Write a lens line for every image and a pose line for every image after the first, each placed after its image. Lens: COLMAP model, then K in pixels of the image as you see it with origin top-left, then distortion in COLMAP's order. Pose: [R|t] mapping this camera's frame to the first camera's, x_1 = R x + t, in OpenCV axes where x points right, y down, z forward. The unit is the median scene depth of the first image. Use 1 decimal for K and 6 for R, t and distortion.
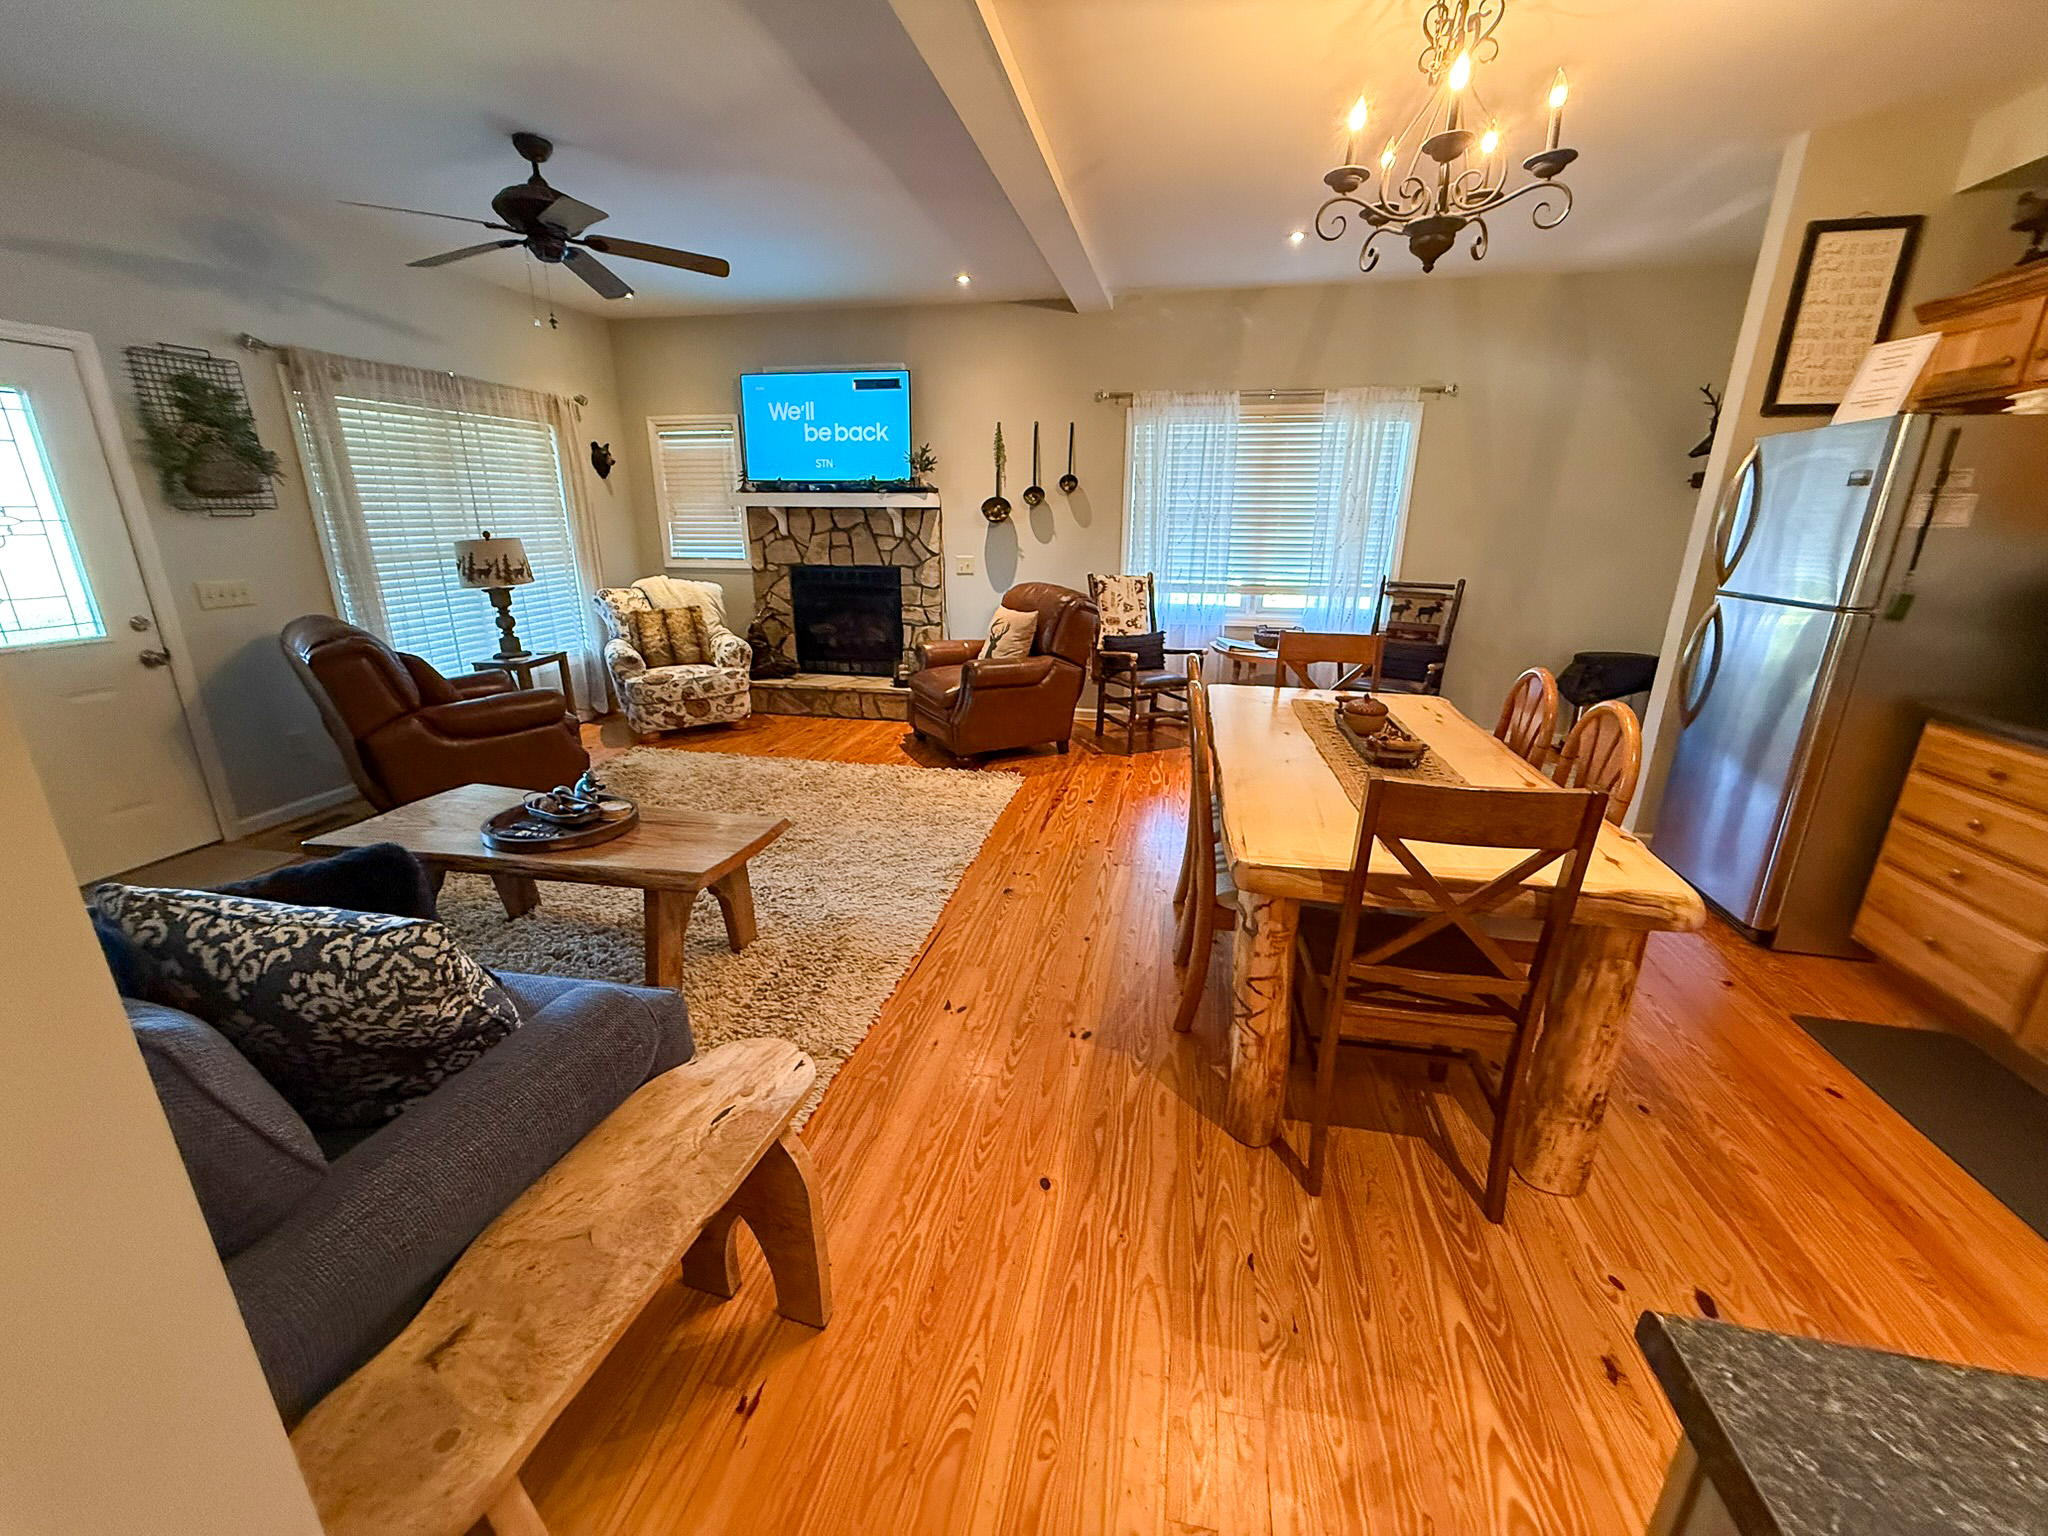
lens RADIAL K [[815.1, 0, 1019.2], [0, 815.1, 768.8], [0, 0, 1]] dist [0.000867, -0.001092]
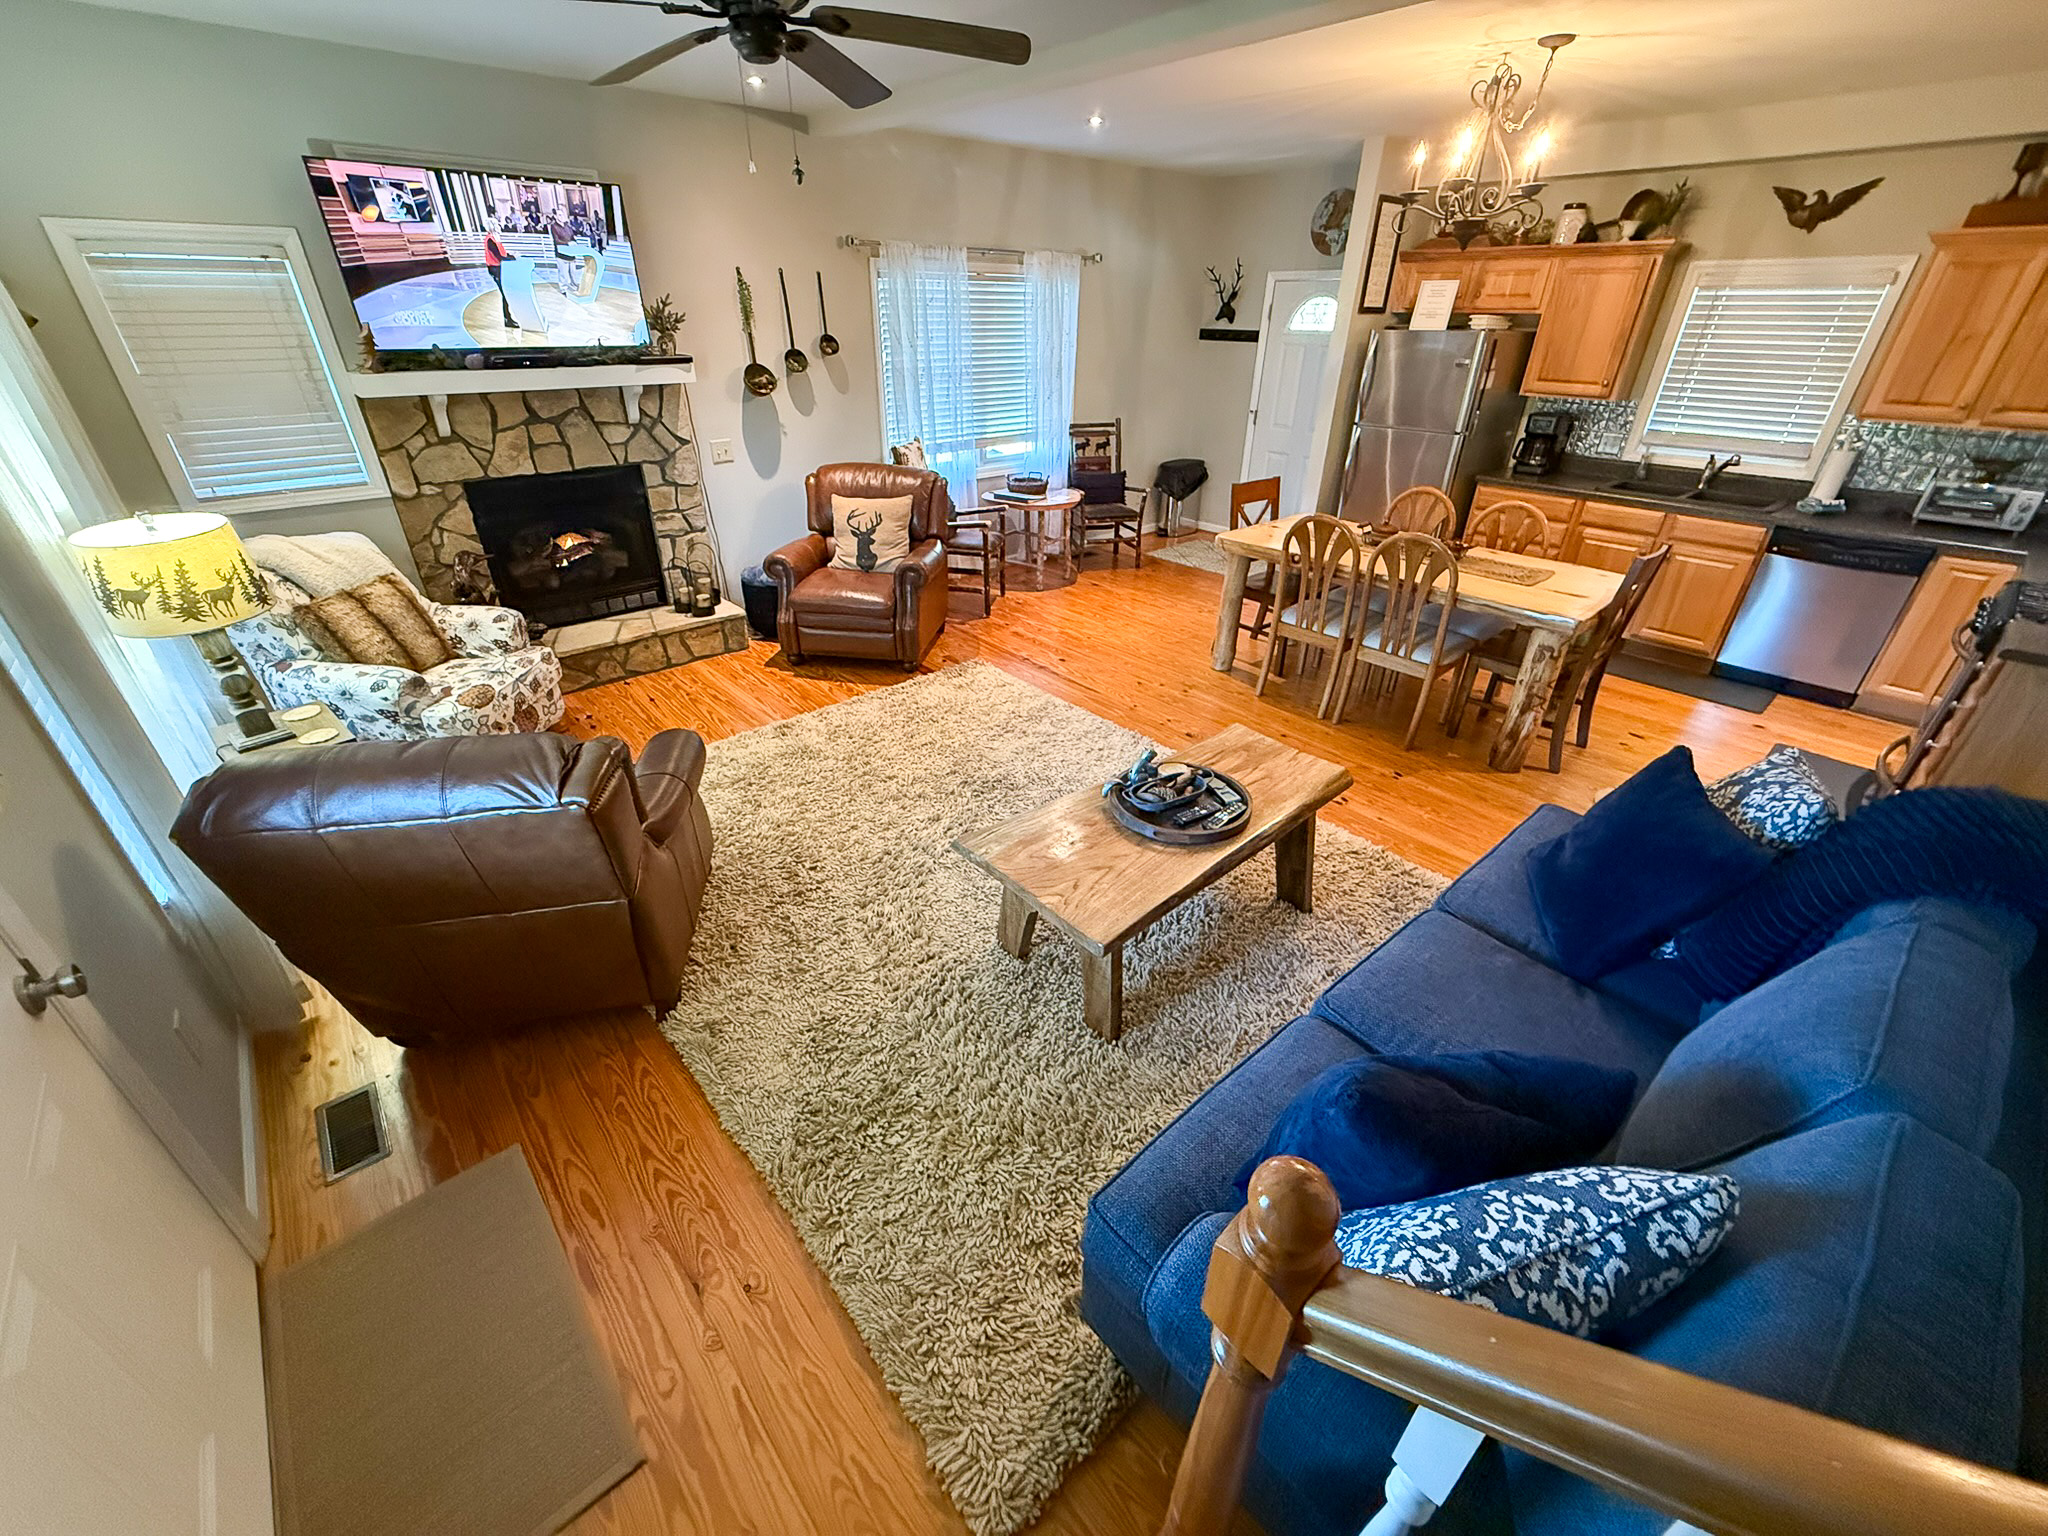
lens RADIAL K [[815.1, 0, 1020.2], [0, 815.1, 767.7], [0, 0, 1]] dist [0.000867, -0.001092]
pose [[0.598946, -0.394282, 0.696997, -0.677146], [0.237129, 0.918678, 0.315913, -0.164954], [-0.764875, -0.023937, 0.643734, 0.259086]]
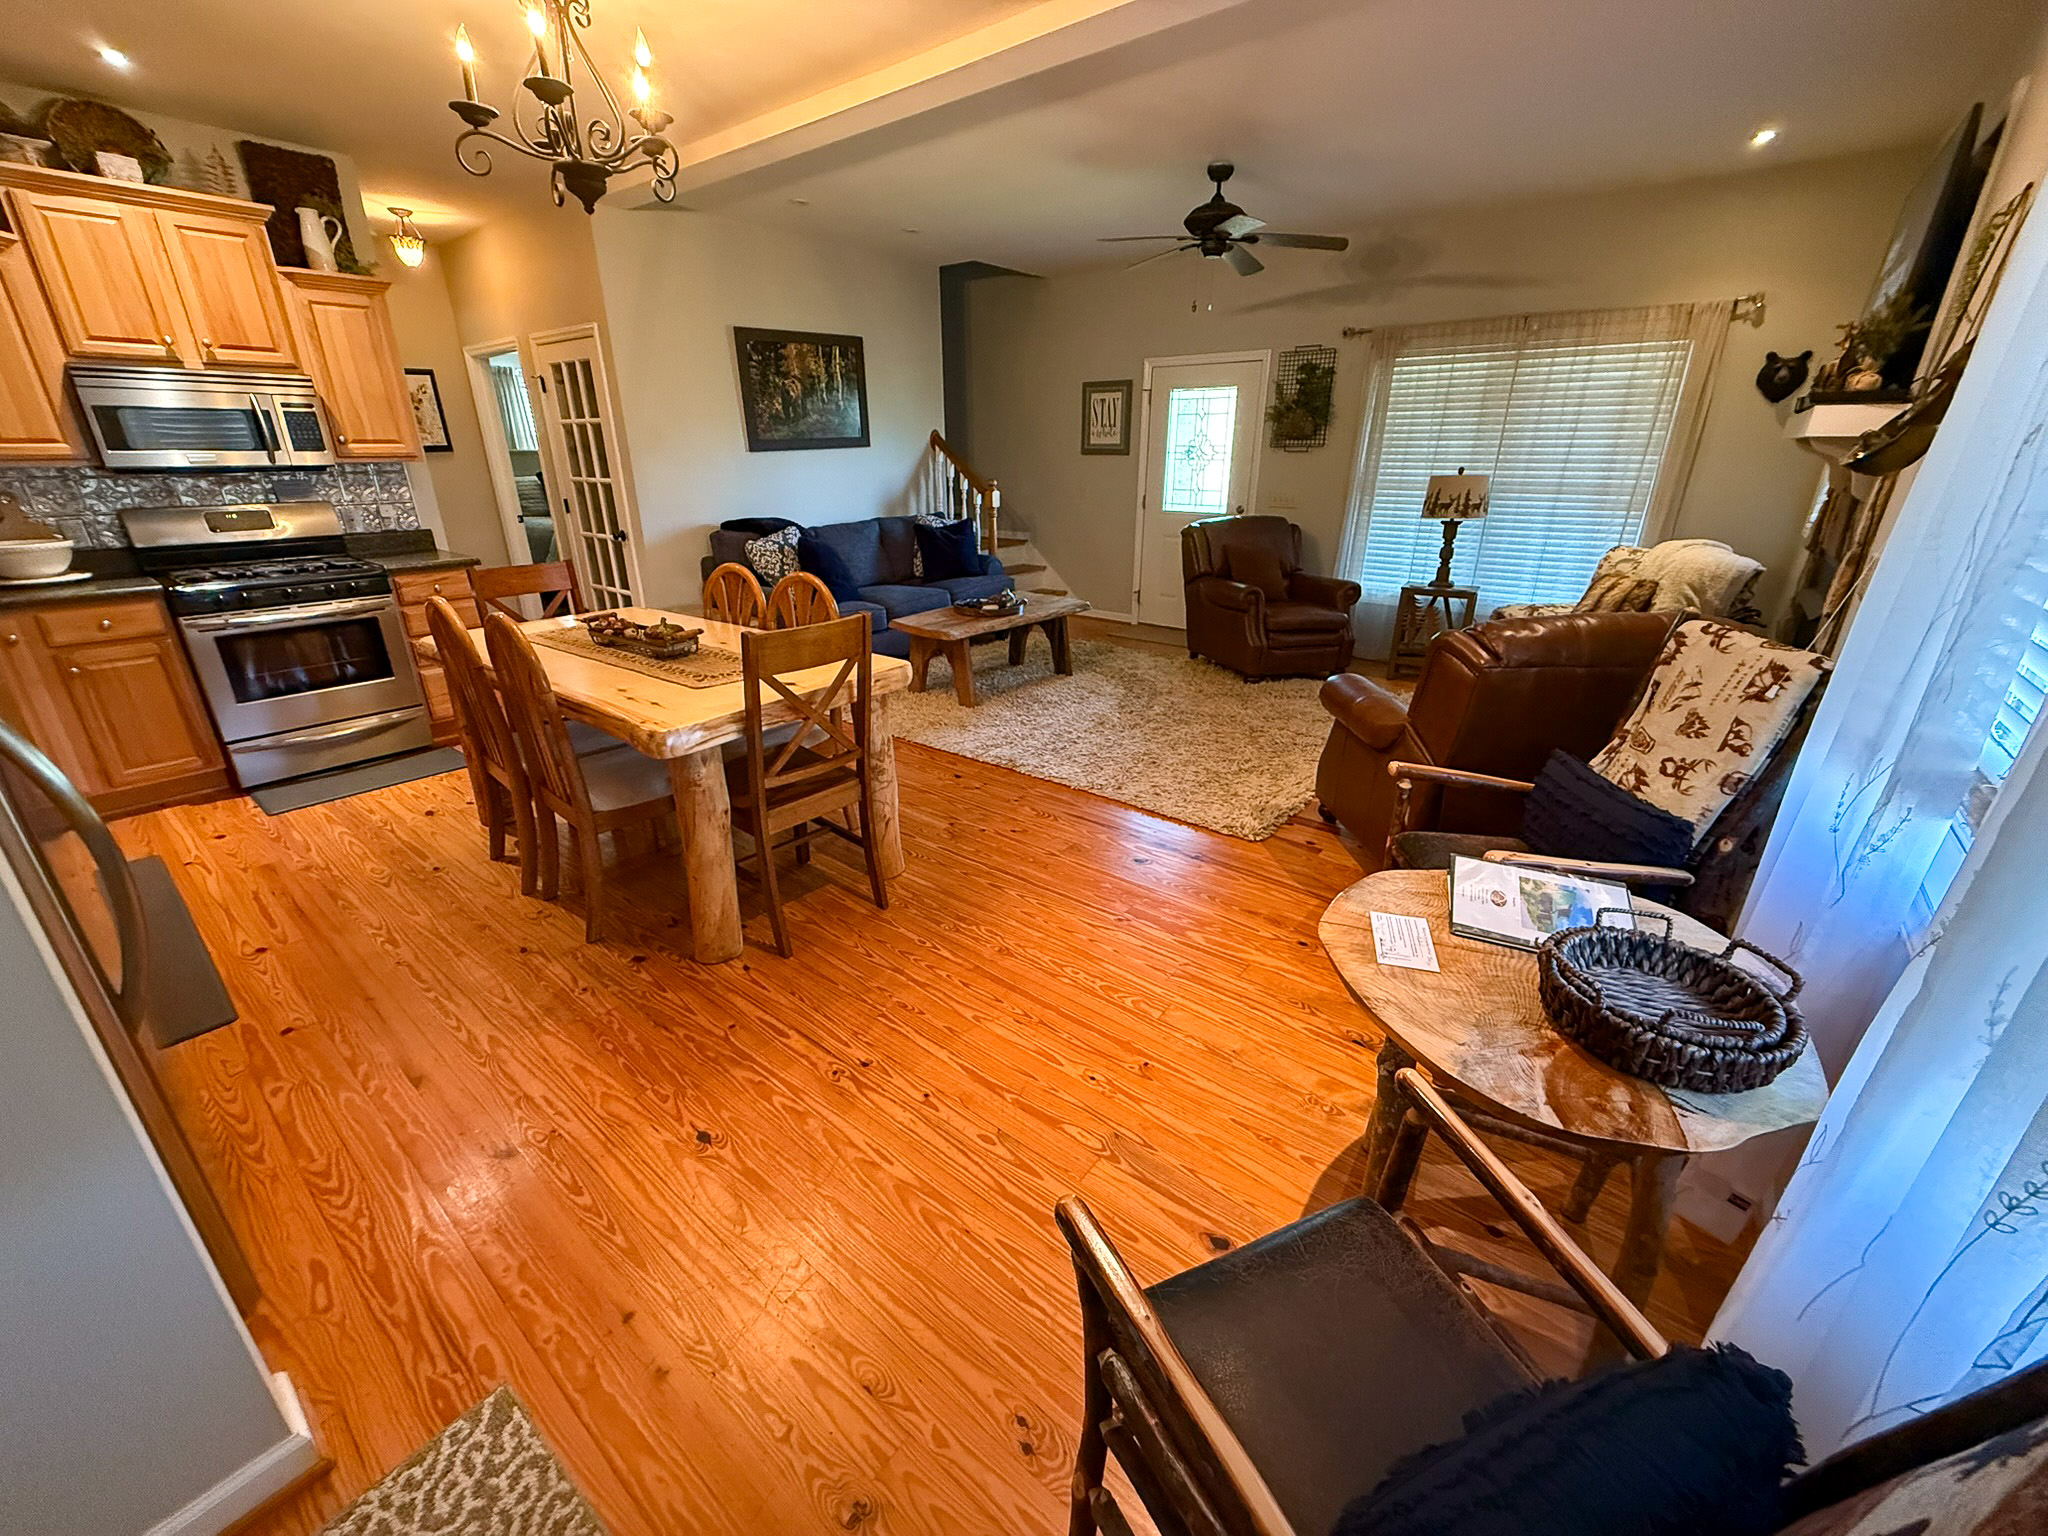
lens RADIAL K [[815.1, 0, 1016.6], [0, 815.1, 766.3], [0, 0, 1]] dist [0.000867, -0.001092]
pose [[-0.461388, 0.318163, -0.828187, 0.589390], [-0.271377, 0.838132, 0.473170, -0.283955], [0.844675, 0.443065, -0.300362, 0.917055]]
